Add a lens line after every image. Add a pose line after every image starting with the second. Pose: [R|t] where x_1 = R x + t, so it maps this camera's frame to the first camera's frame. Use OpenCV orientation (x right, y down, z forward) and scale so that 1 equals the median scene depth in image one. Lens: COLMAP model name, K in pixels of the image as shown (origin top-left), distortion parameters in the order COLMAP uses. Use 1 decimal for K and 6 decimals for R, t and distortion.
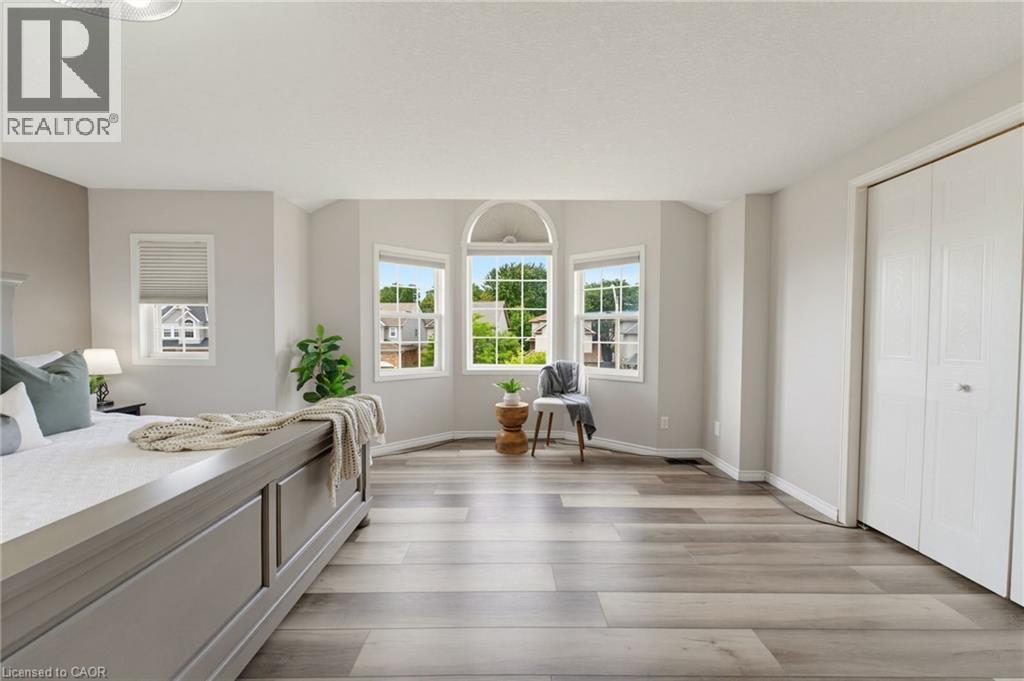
lens RADIAL K [[405.1, 0, 511.1], [0, 405.1, 343.2], [0, 0, 1]] dist [-0.002975, 0.000311]
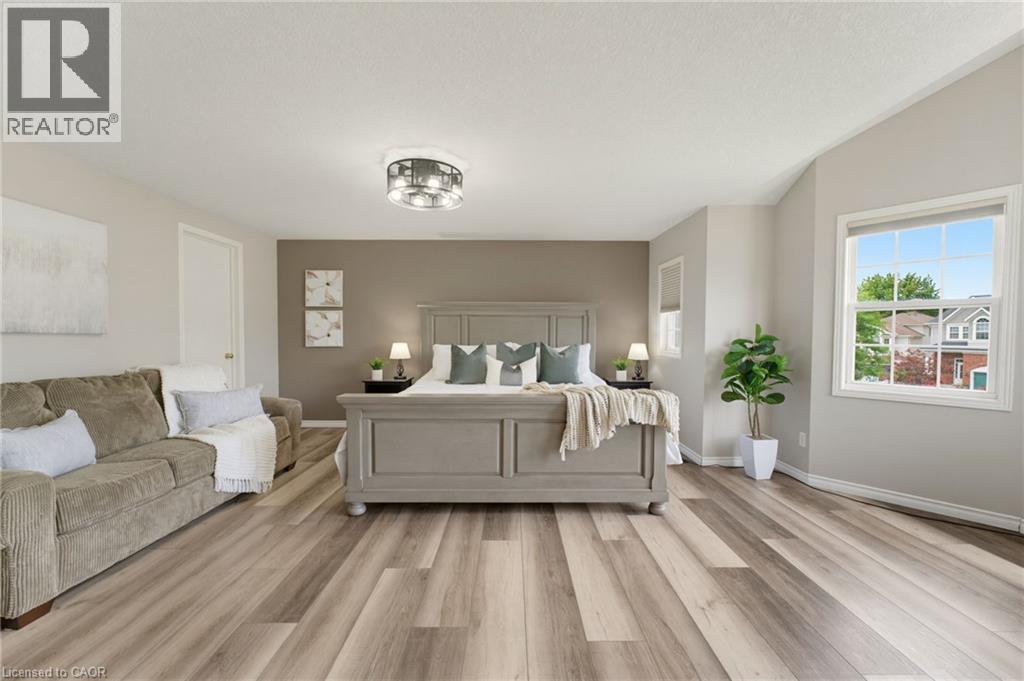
lens RADIAL K [[405.1, 0, 509.9], [0, 405.1, 339.5], [0, 0, 1]] dist [-0.002975, 0.000311]
pose [[-0.011224, 0.009463, -0.999892, 0.436911], [-0.022172, 0.999707, 0.009710, -0.005299], [0.999691, 0.022279, -0.011011, 0.388481]]
